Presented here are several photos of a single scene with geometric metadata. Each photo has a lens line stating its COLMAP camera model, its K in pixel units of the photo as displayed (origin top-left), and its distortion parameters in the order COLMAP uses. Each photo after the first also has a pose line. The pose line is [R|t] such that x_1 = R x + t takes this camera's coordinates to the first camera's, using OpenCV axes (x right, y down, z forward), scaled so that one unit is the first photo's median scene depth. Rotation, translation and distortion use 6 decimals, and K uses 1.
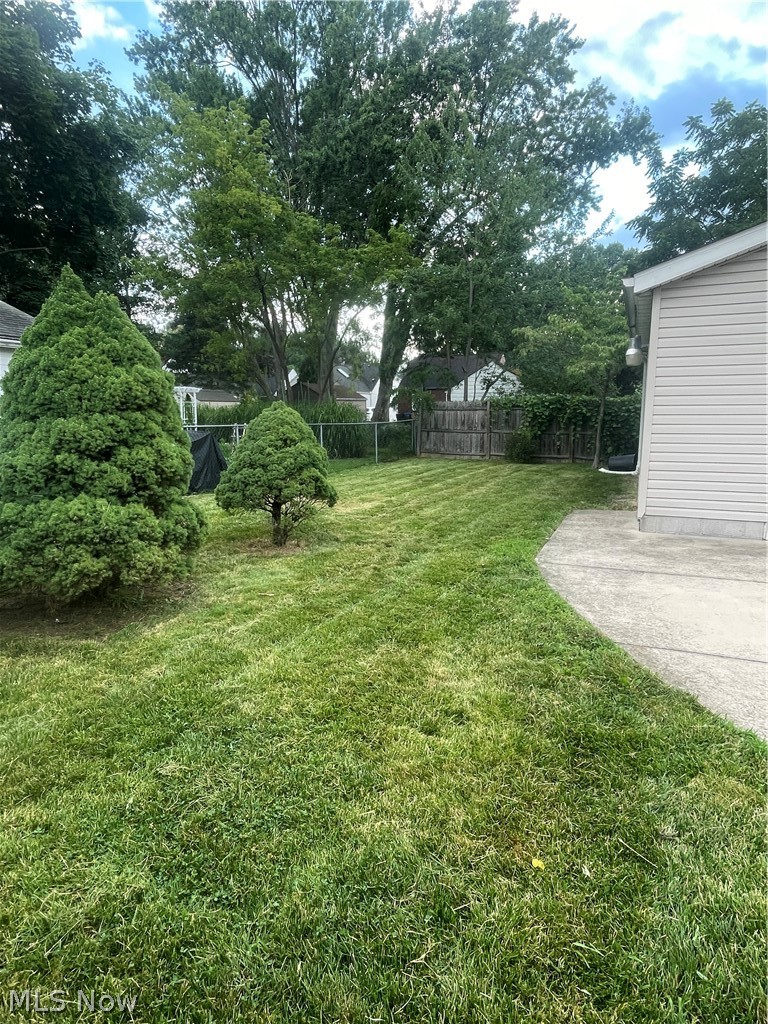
lens RADIAL K [[567.9, 0, 383.9], [0, 567.9, 510.9], [0, 0, 1]] dist [-0.030747, -0.001191]
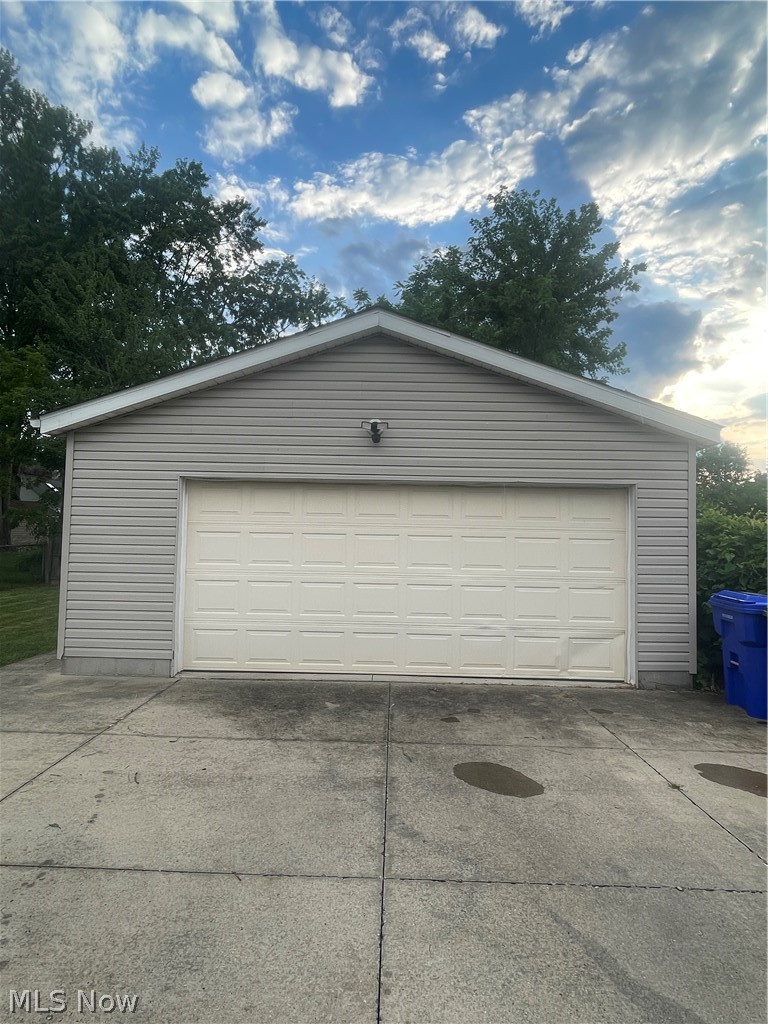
lens RADIAL K [[567.9, 0, 383.8], [0, 567.9, 513.0], [0, 0, 1]] dist [-0.030747, -0.001191]
pose [[0.917369, 0.043185, 0.395689, 0.149468], [0.042026, 0.978032, -0.204176, -0.003485], [-0.395814, 0.203934, 0.895401, -0.030049]]
